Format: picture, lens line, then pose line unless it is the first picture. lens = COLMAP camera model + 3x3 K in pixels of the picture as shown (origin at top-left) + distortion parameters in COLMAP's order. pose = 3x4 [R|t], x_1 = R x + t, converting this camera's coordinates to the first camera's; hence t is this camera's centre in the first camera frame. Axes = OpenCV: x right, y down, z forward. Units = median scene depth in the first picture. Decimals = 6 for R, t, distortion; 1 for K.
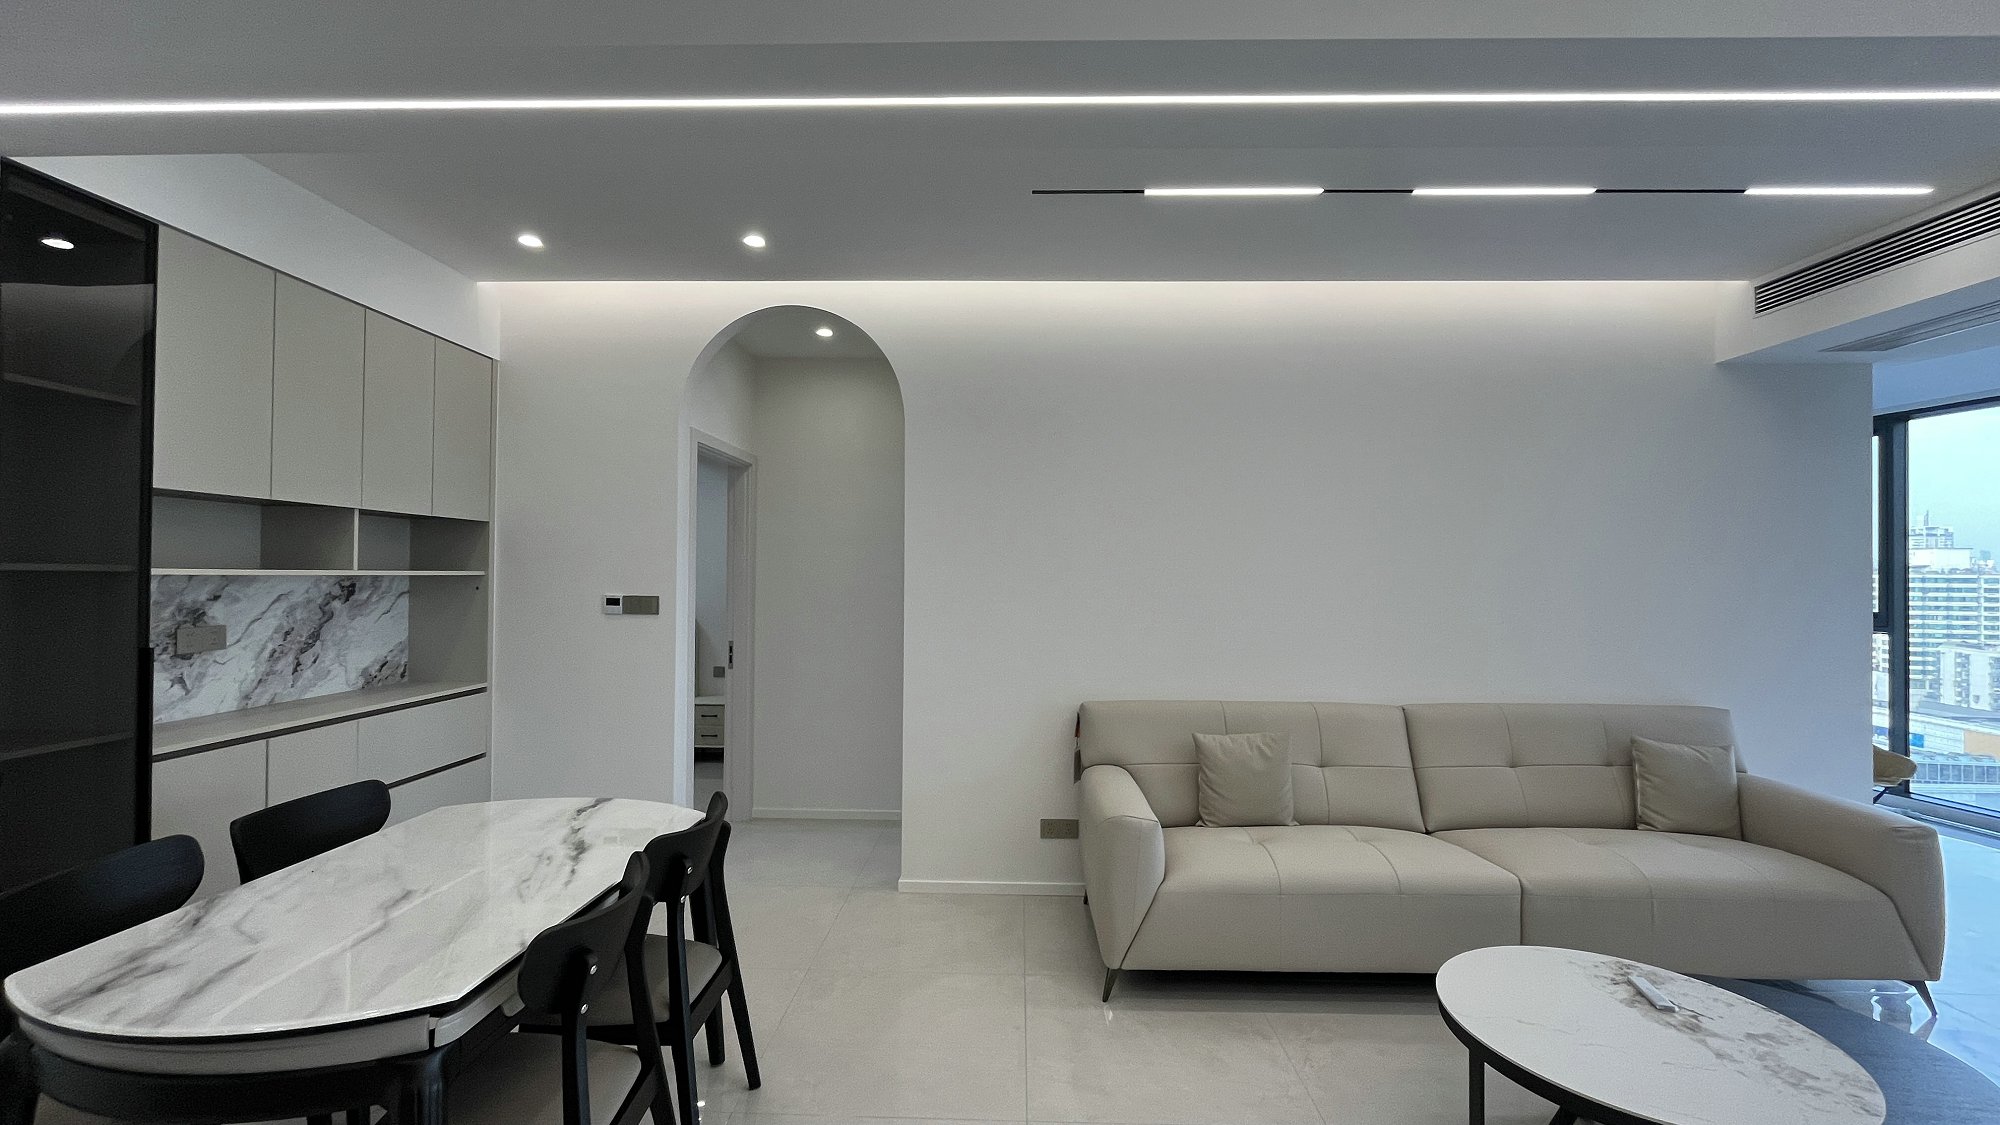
lens RADIAL K [[815.8, 0, 1000.0], [0, 815.8, 562.5], [0, 0, 1]] dist [-0.002202, -0.000377]
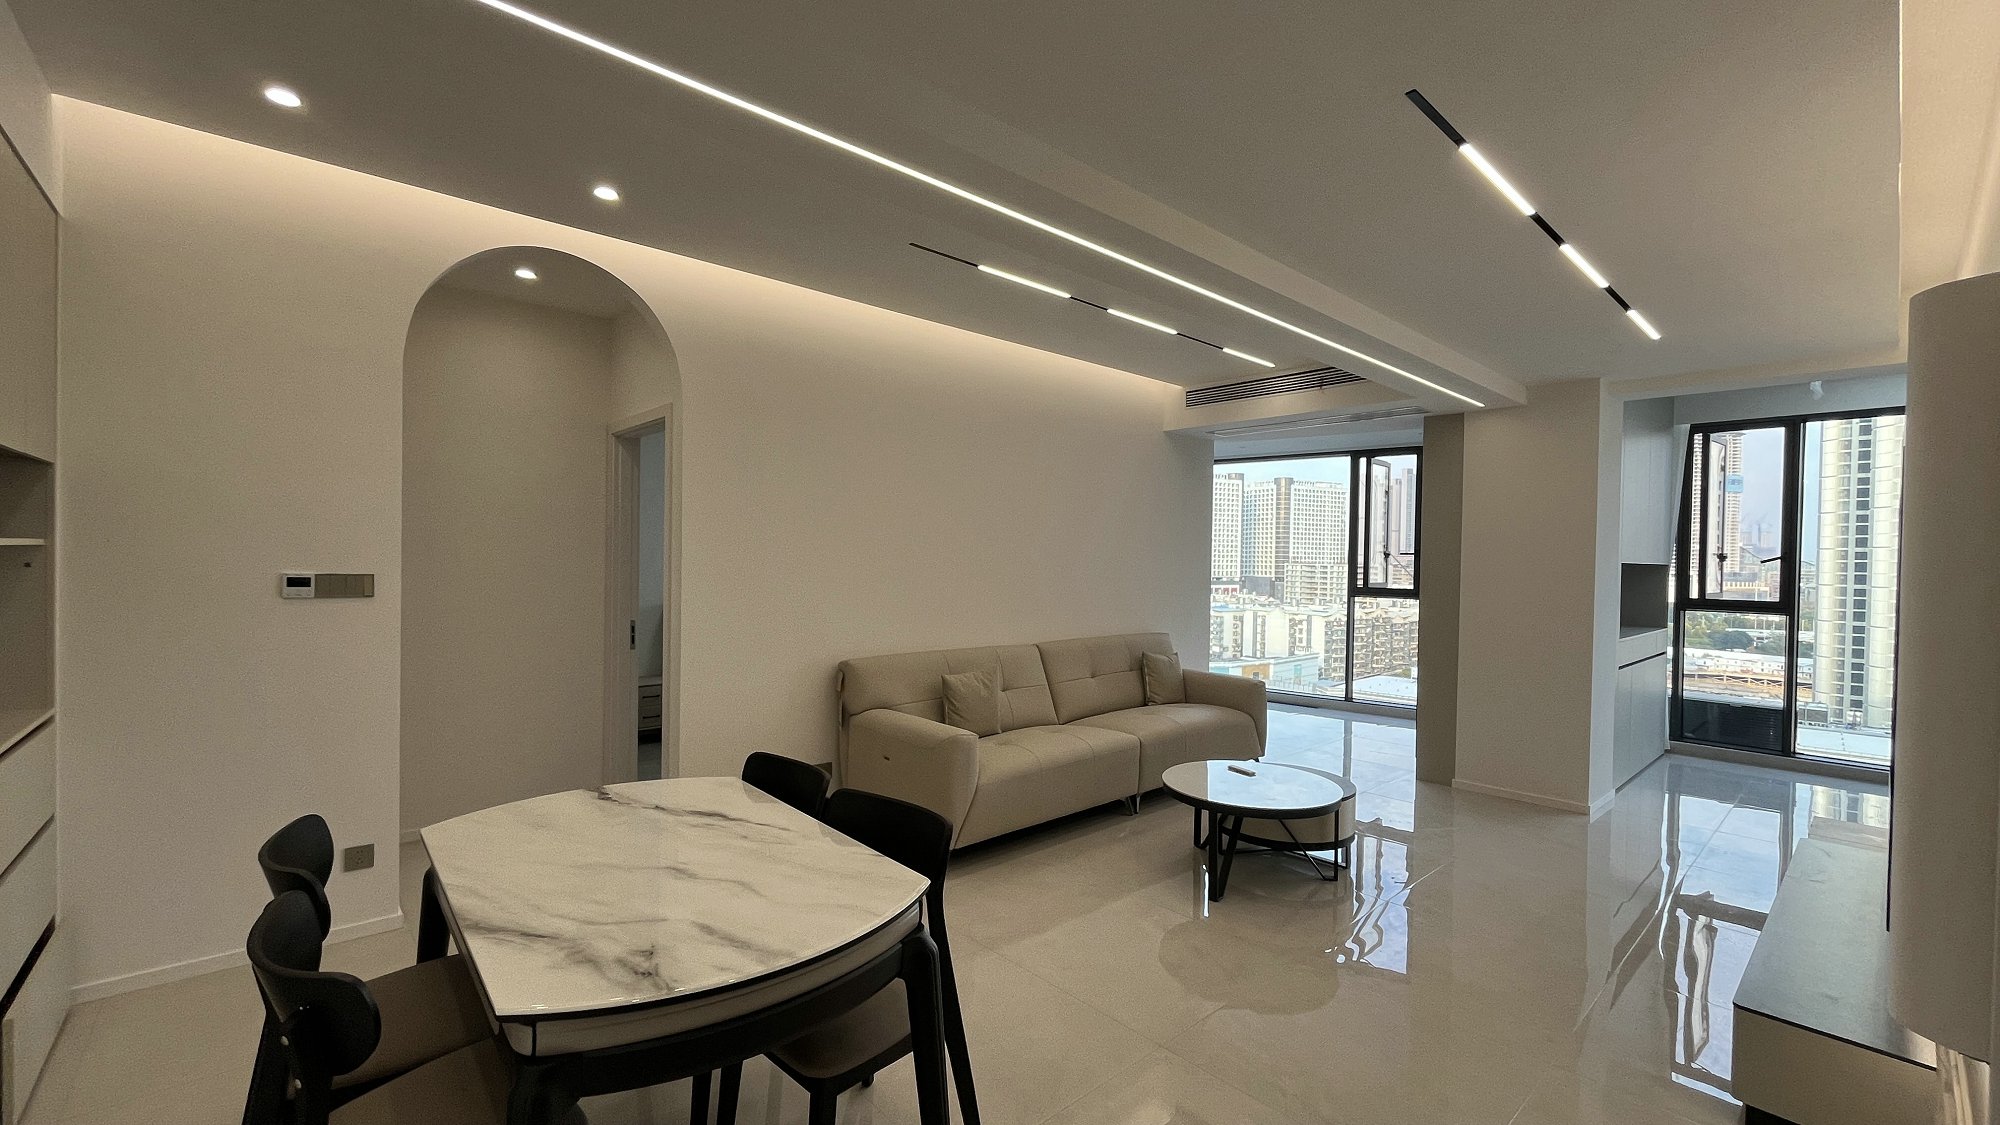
lens RADIAL K [[807.5, 0, 997.8], [0, 807.5, 566.9], [0, 0, 1]] dist [-0.001486, 0.000012]
pose [[0.728147, -0.003825, 0.685411, -0.596875], [-0.023264, 0.999270, 0.030291, -0.005198], [-0.685026, -0.038002, 0.727527, 0.001560]]
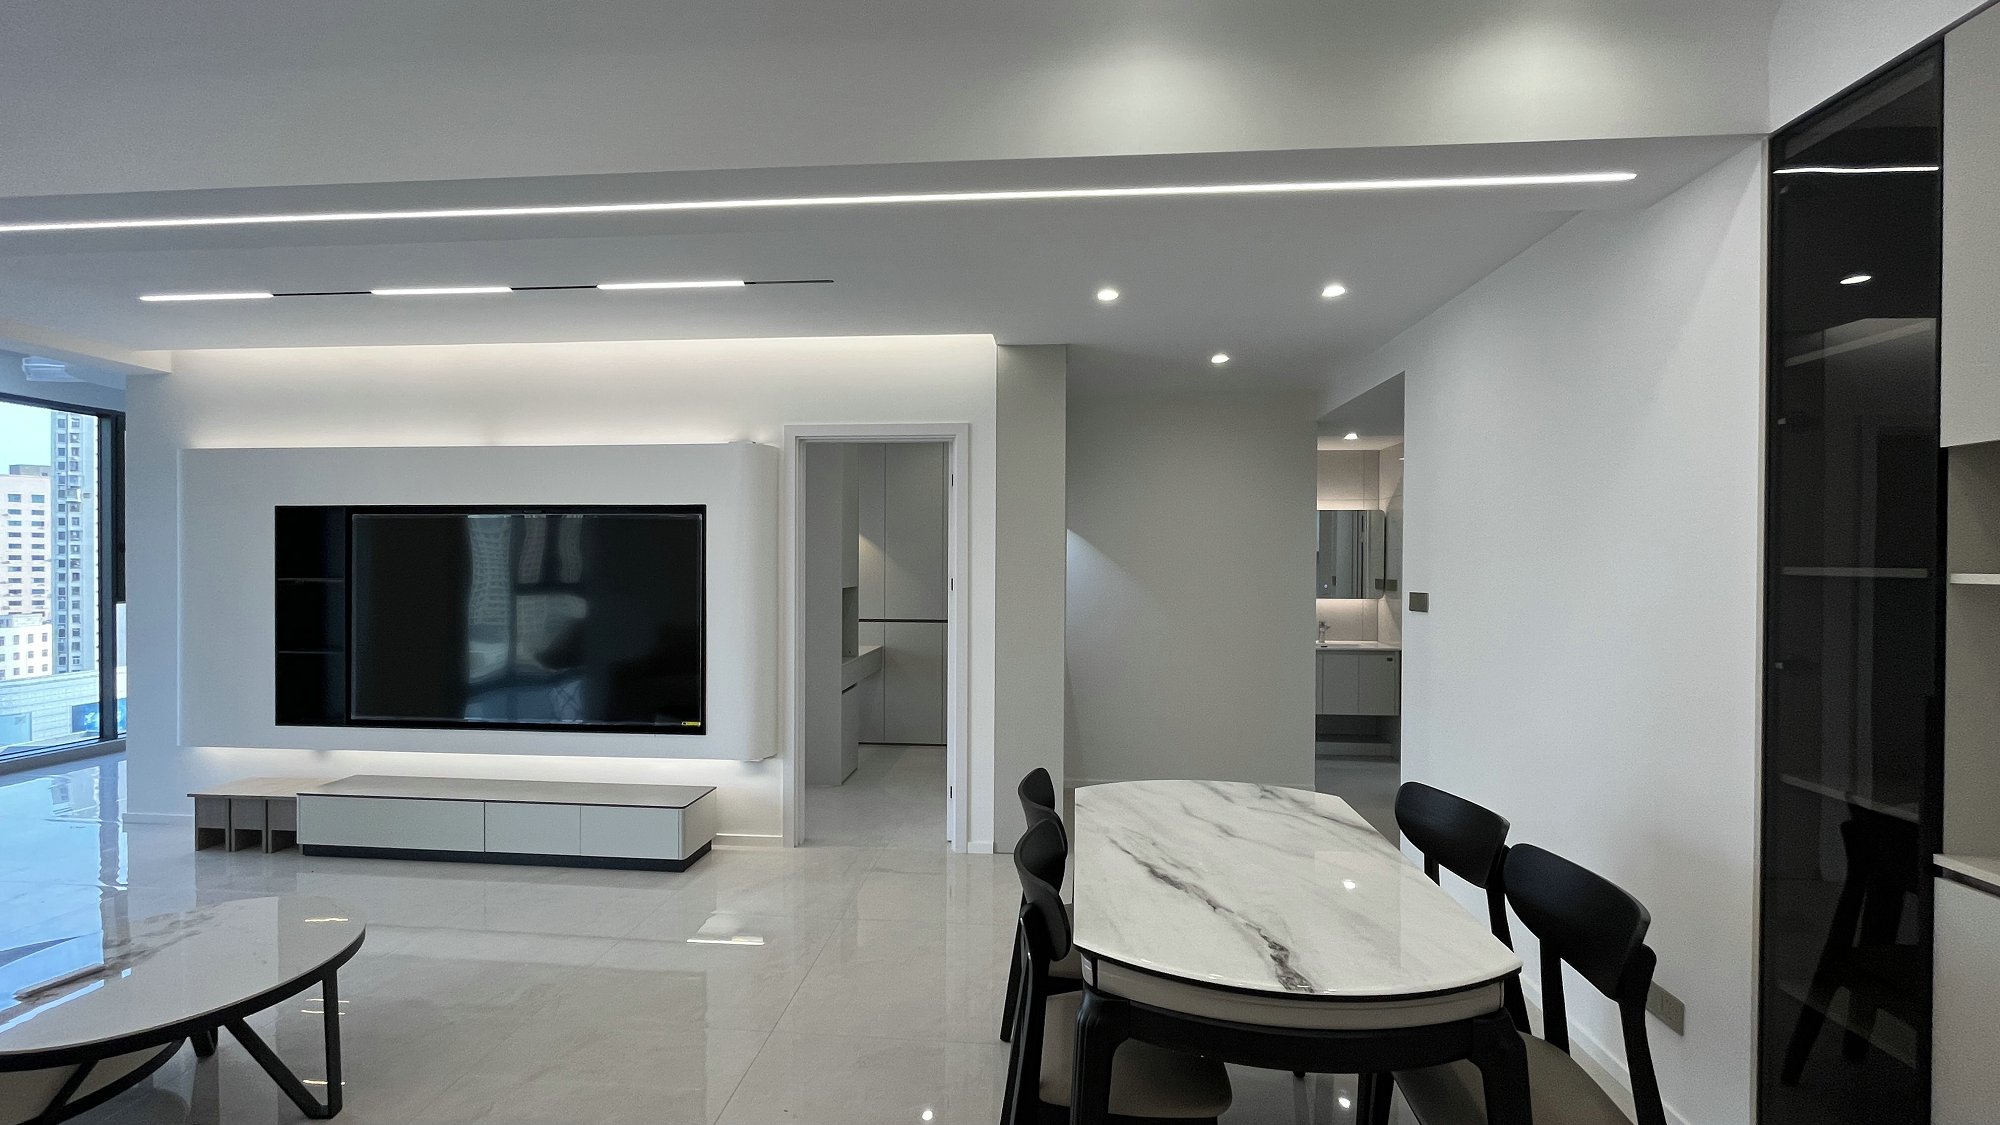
lens RADIAL K [[815.8, 0, 1000.0], [0, 815.8, 562.5], [0, 0, 1]] dist [-0.002202, -0.000377]
pose [[-0.998551, -0.013100, 0.052190, -0.235900], [-0.013919, 0.999785, -0.015351, 0.013191], [-0.051978, -0.016056, -0.998519, 1.189131]]
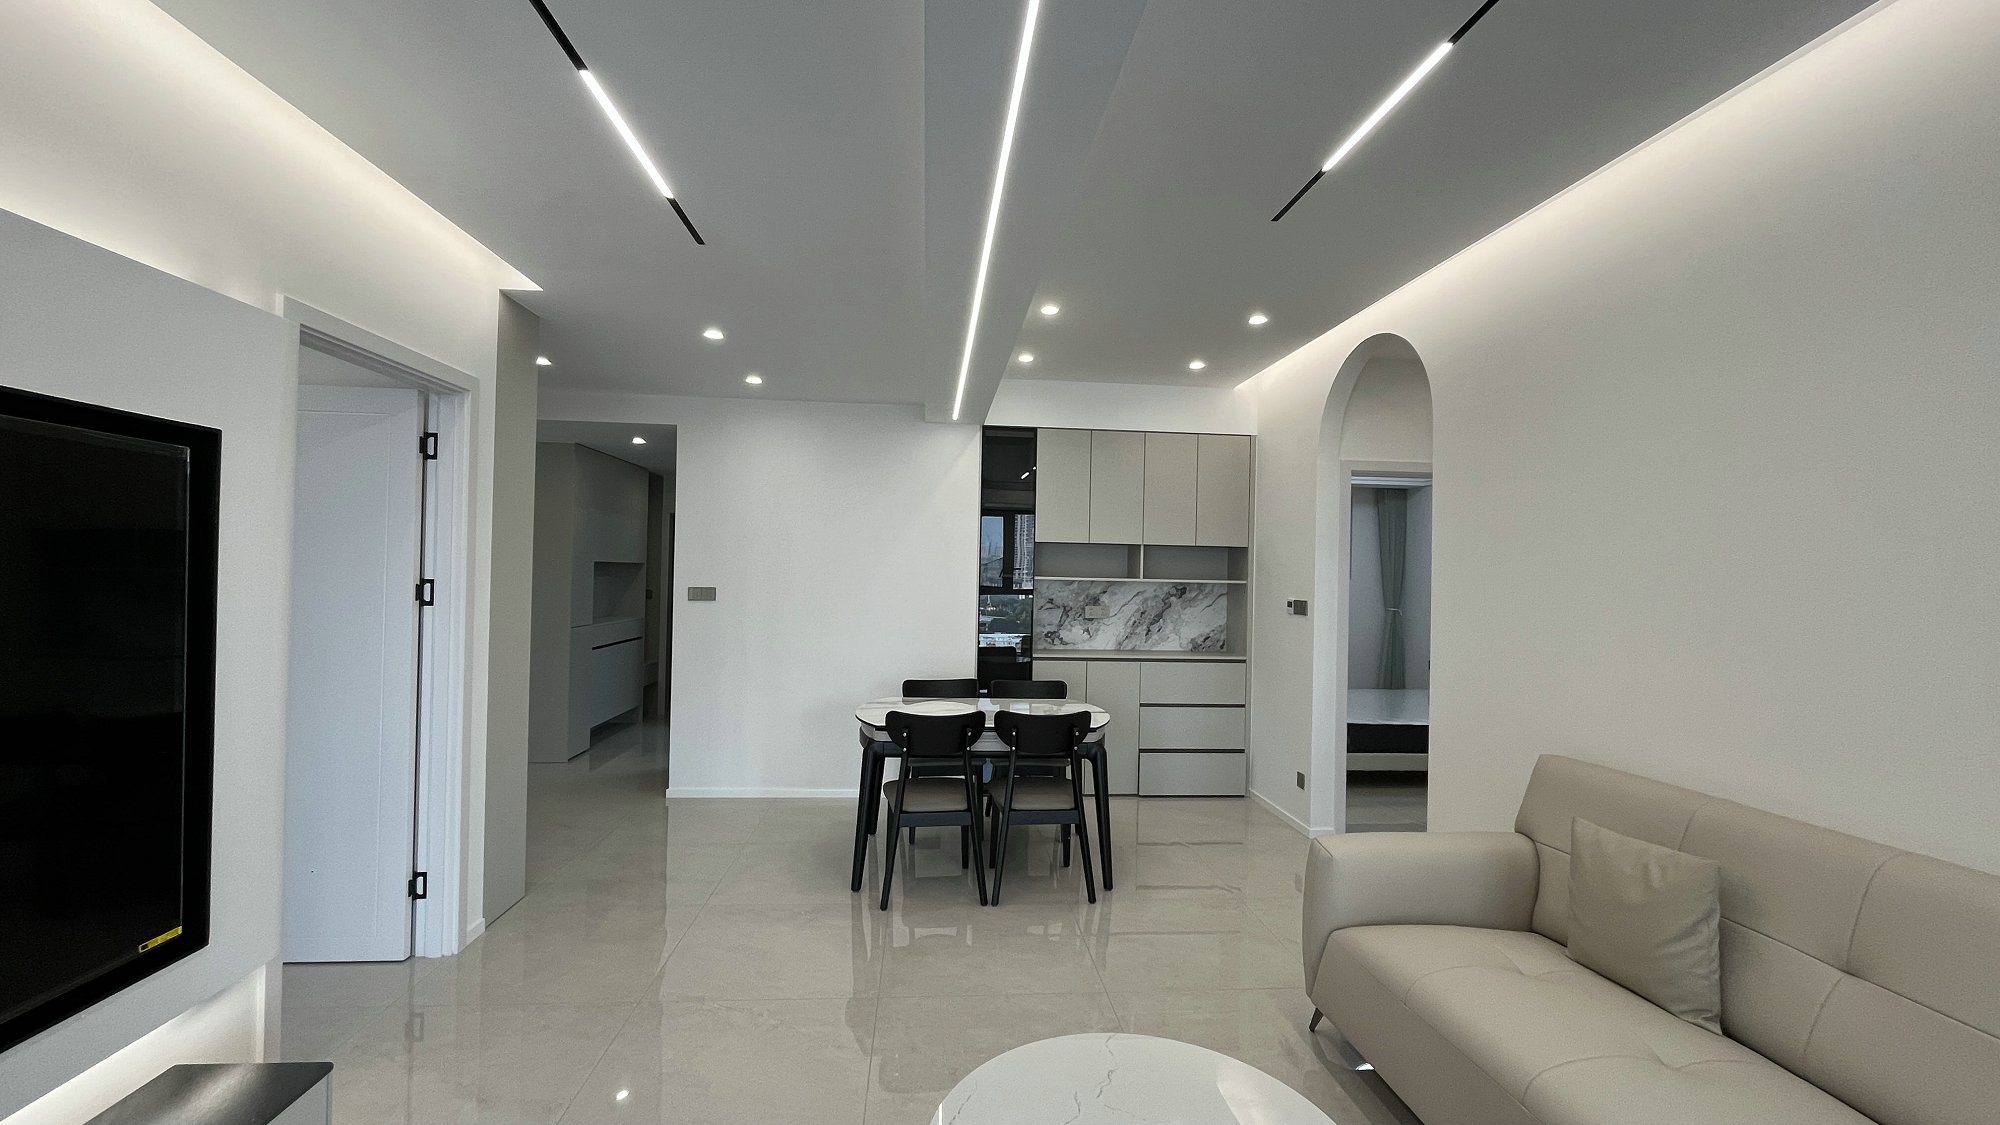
lens RADIAL K [[807.5, 0, 997.8], [0, 807.5, 566.9], [0, 0, 1]] dist [-0.001486, 0.000012]
pose [[0.112885, -0.014806, -0.993498, 0.878442], [-0.003999, 0.999874, -0.015356, 0.011214], [0.993600, 0.005706, 0.112812, 0.449761]]
